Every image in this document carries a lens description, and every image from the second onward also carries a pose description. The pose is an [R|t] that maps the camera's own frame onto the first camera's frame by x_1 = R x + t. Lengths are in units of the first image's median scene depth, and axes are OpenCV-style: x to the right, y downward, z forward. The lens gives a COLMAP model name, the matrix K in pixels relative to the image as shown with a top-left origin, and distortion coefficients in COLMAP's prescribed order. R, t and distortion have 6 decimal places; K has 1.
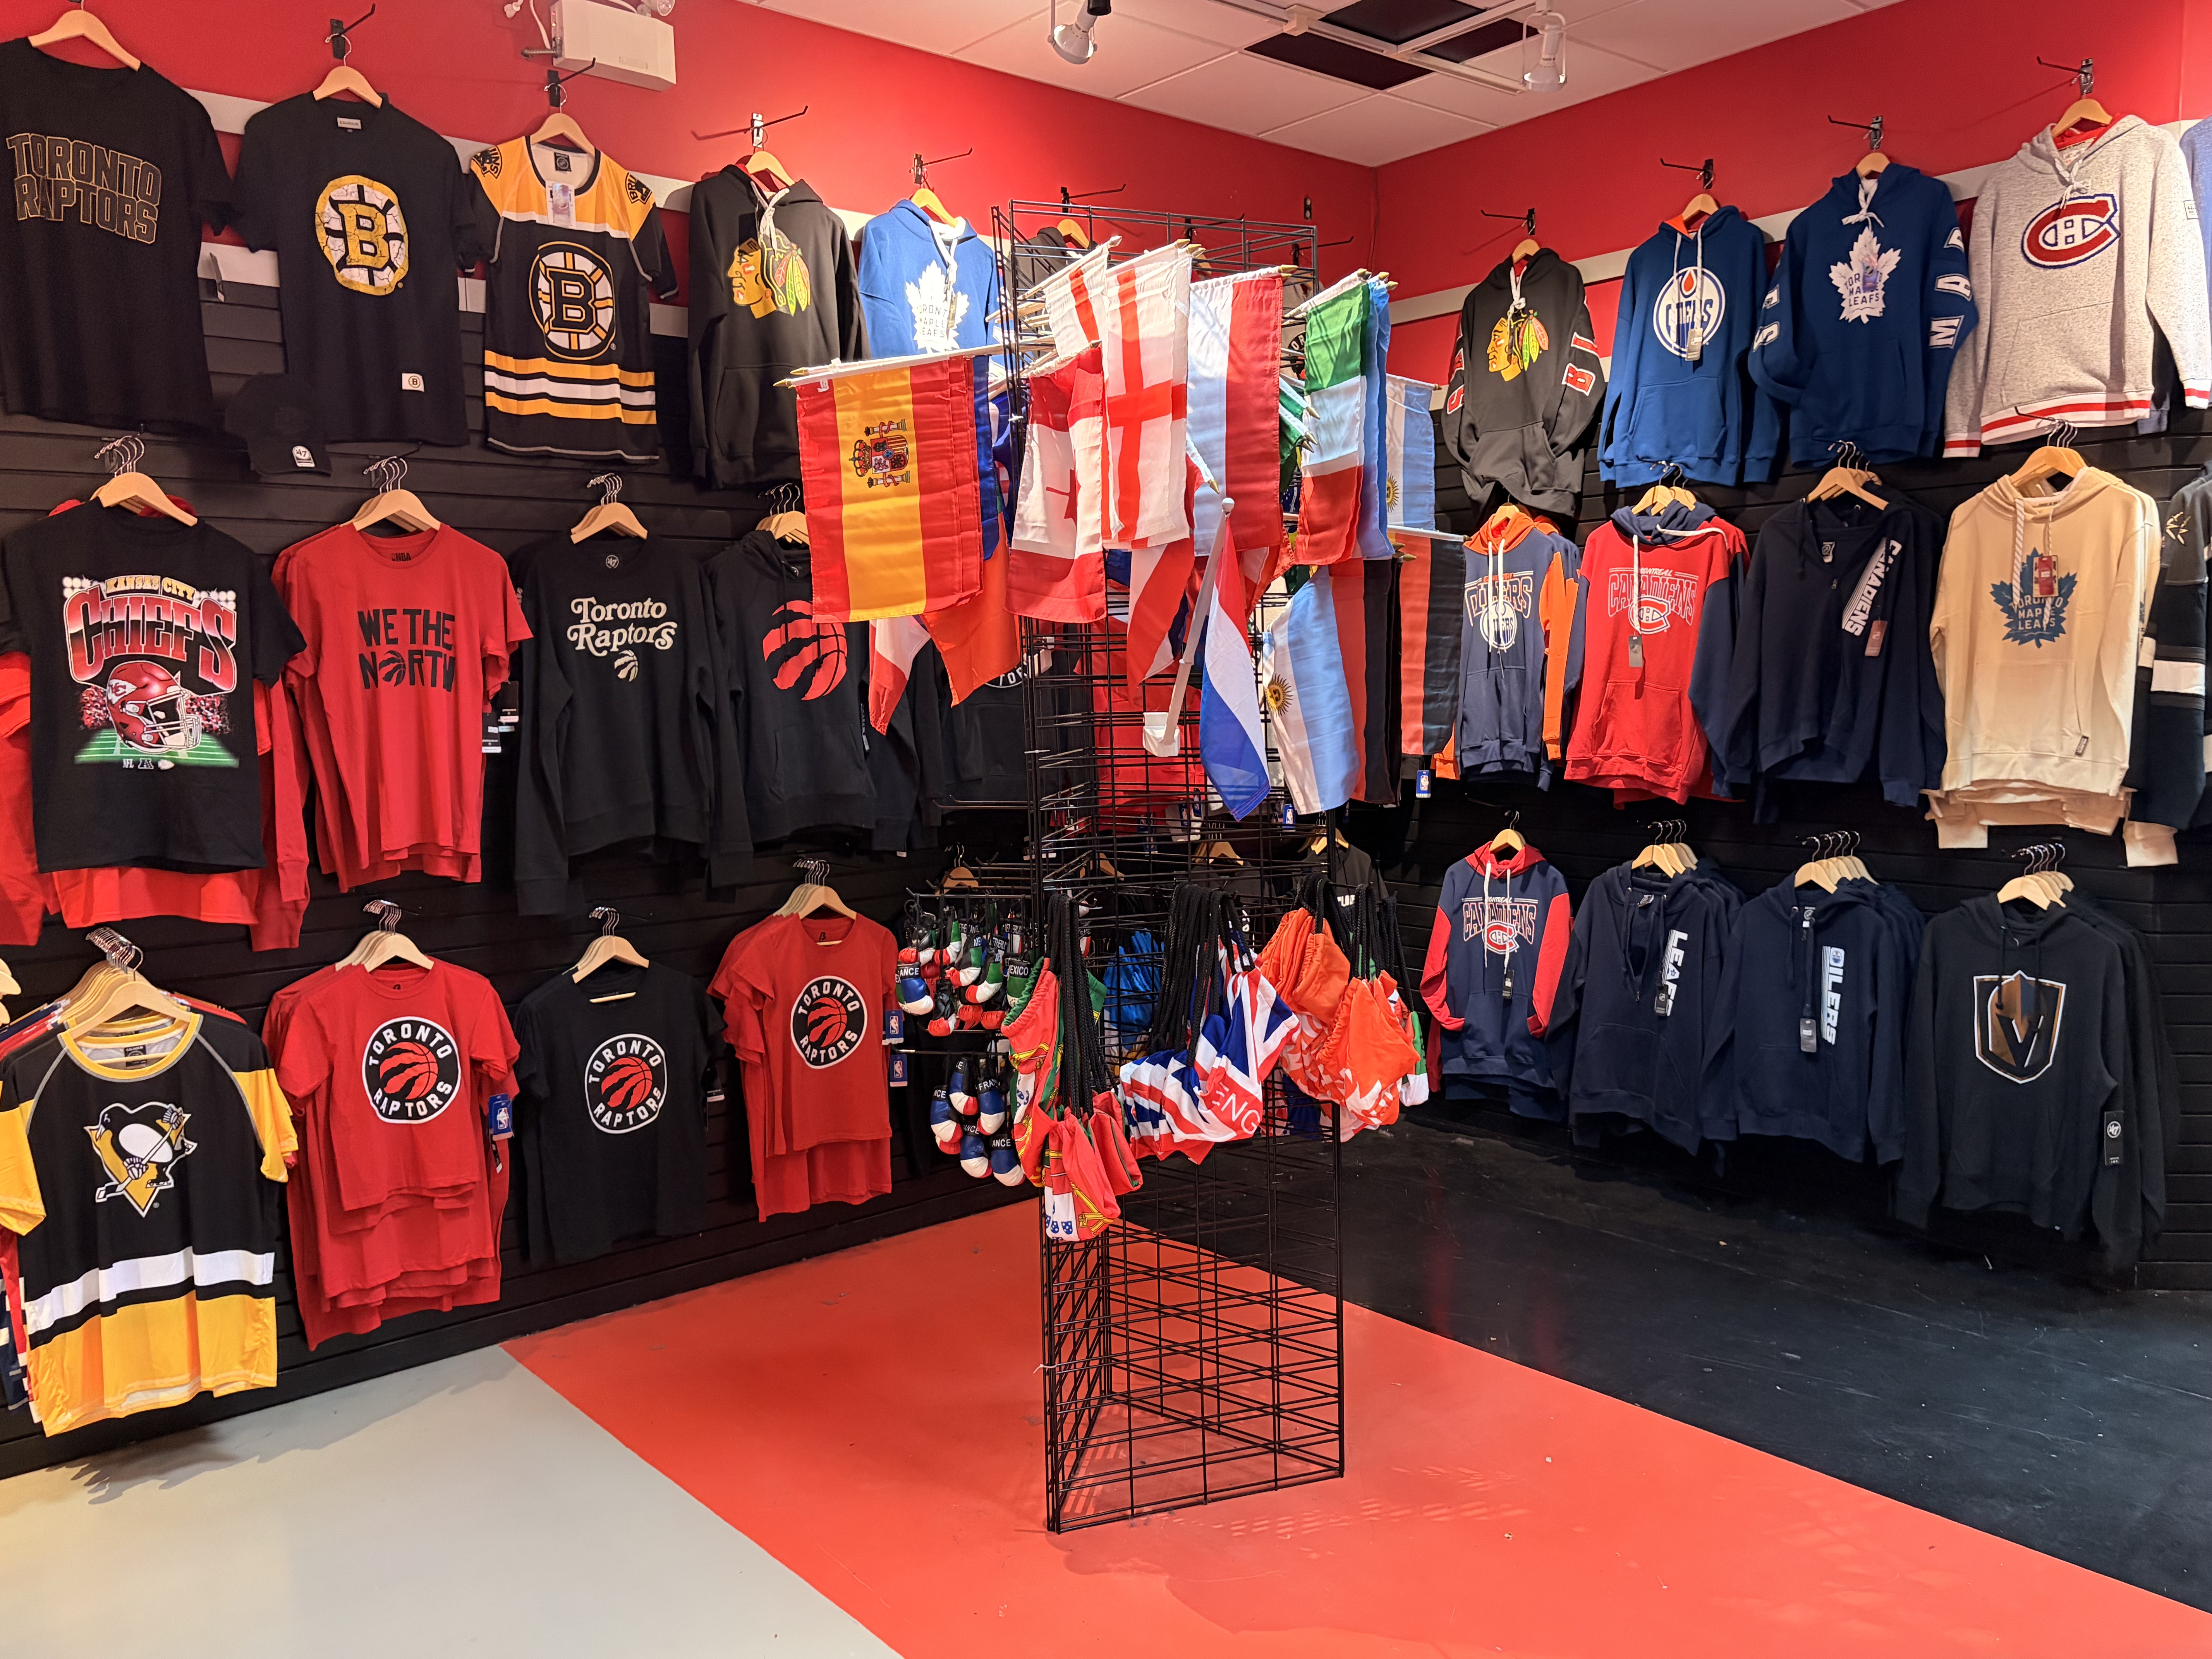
lens RADIAL K [[1785.7, 0, 1106.0], [0, 1785.7, 829.5], [0, 0, 1]] dist [0.003874, 0.015971]
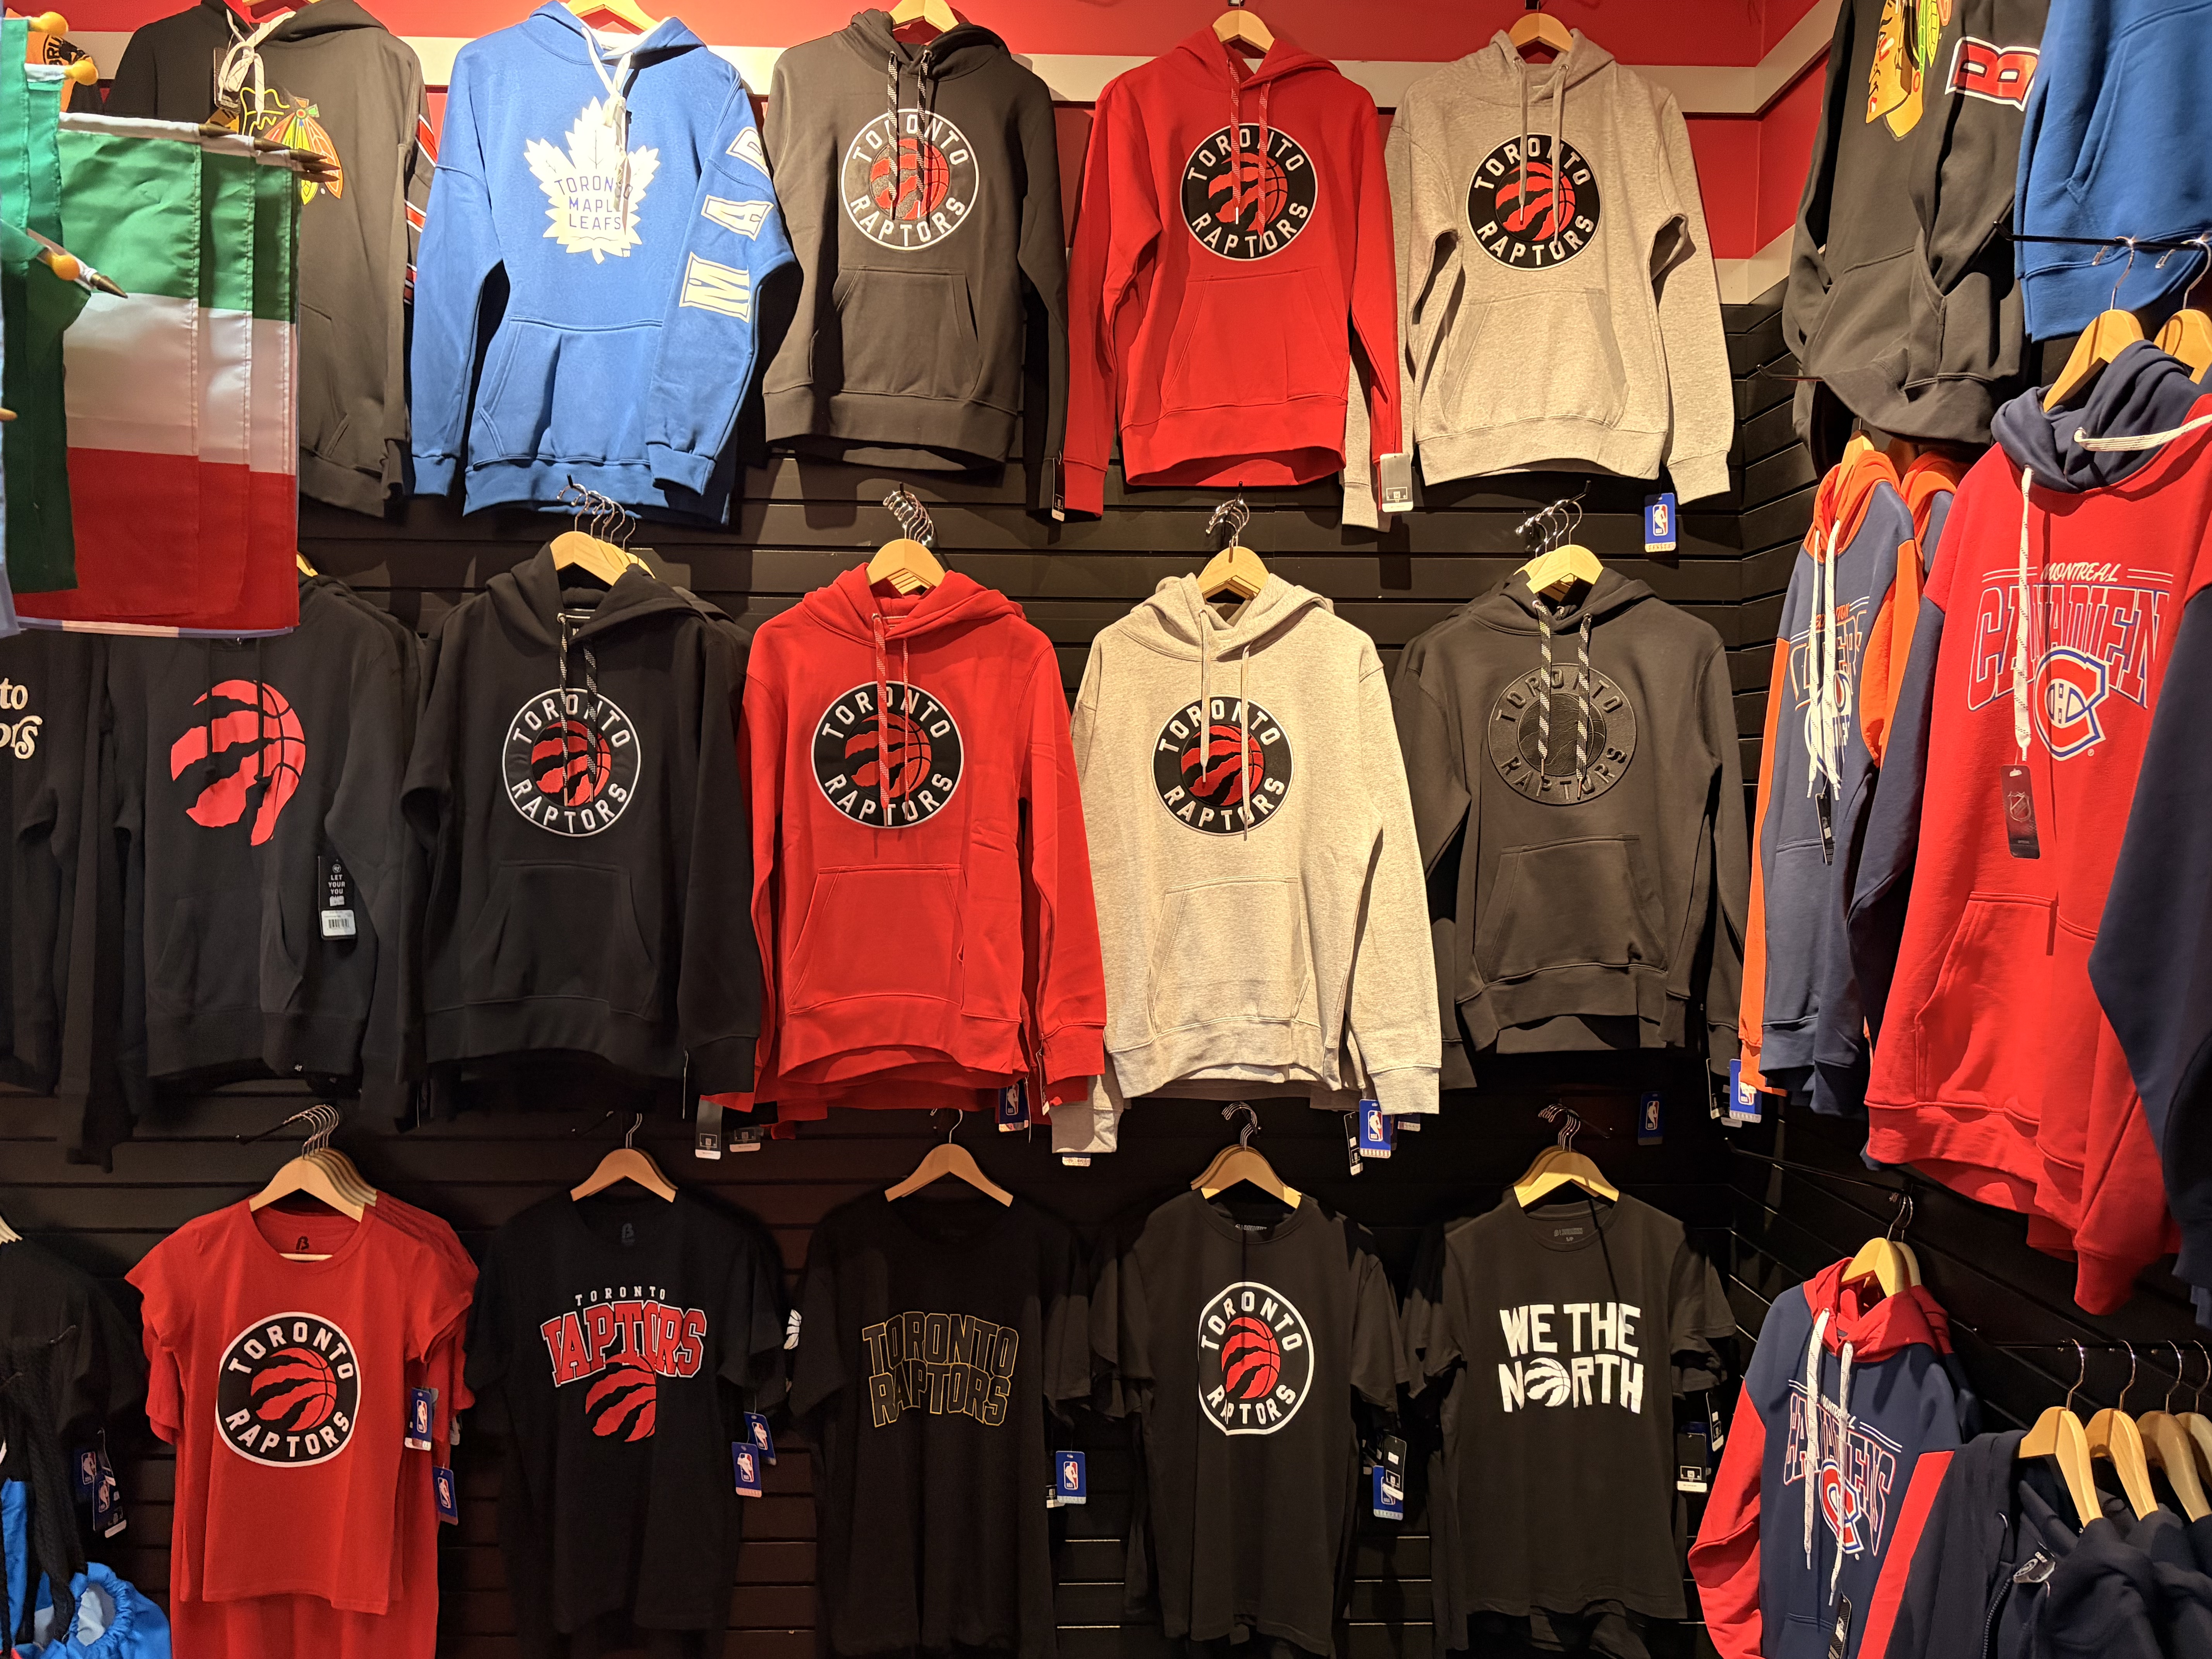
lens RADIAL K [[1785.7, 0, 1106.0], [0, 1785.7, 829.5], [0, 0, 1]] dist [0.003874, 0.015971]
pose [[0.763764, 0.039165, -0.644307, 0.390898], [-0.082826, 0.995853, -0.037649, -0.071279], [0.640160, 0.082121, 0.763840, 0.649575]]
